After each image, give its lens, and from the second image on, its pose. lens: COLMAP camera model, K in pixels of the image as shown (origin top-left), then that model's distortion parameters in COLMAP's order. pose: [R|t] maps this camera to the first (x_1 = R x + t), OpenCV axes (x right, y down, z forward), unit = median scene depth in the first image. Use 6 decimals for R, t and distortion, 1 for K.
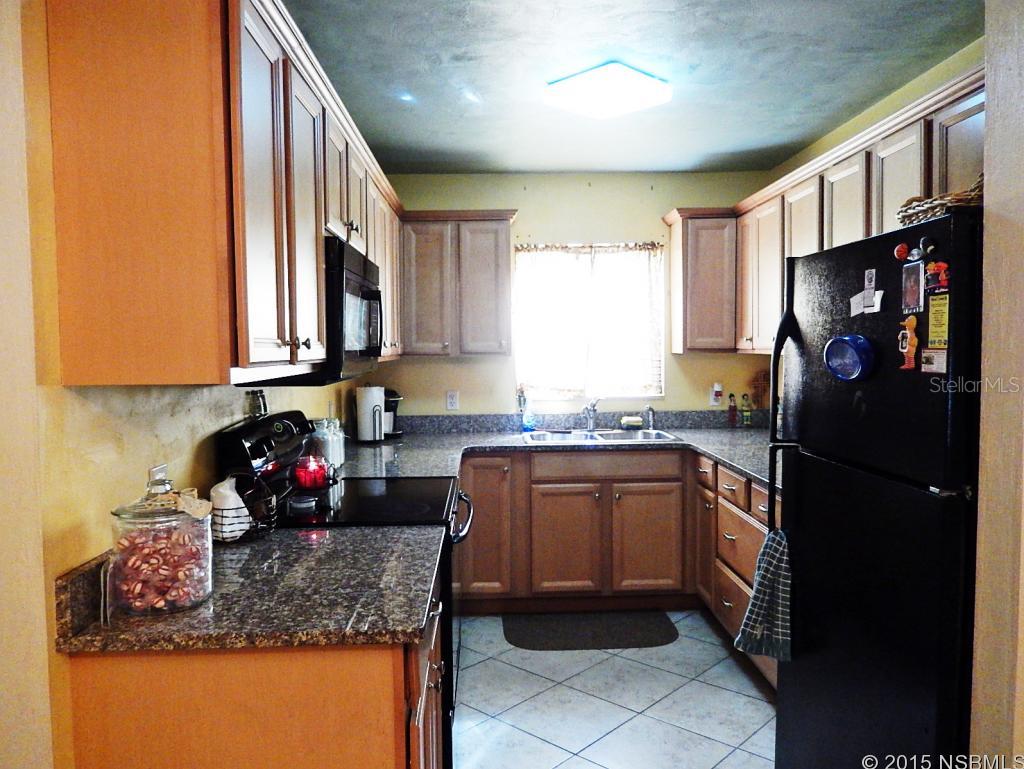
lens RADIAL K [[770.4, 0, 507.4], [0, 770.4, 384.3], [0, 0, 1]] dist [-0.008706, -0.007328]
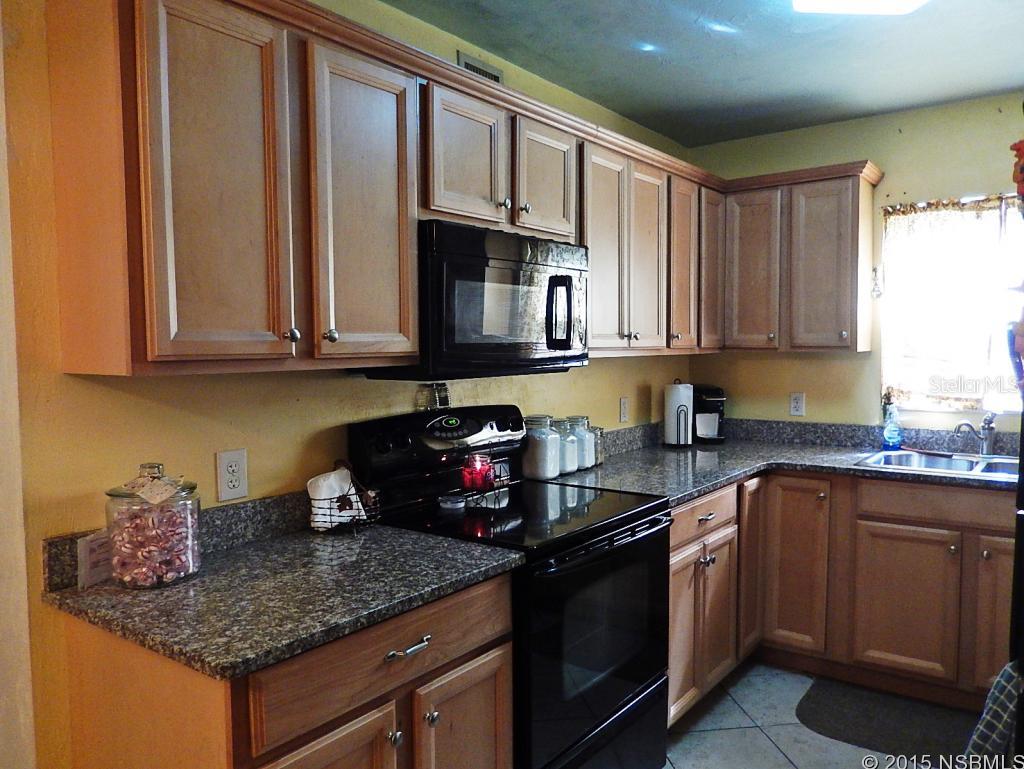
lens RADIAL K [[770.4, 0, 511.0], [0, 770.4, 385.8], [0, 0, 1]] dist [-0.008706, -0.007328]
pose [[0.776823, 0.038287, -0.628554, 0.229222], [-0.030978, 0.999265, 0.022582, -0.008715], [0.628957, 0.001929, 0.777438, 0.183154]]
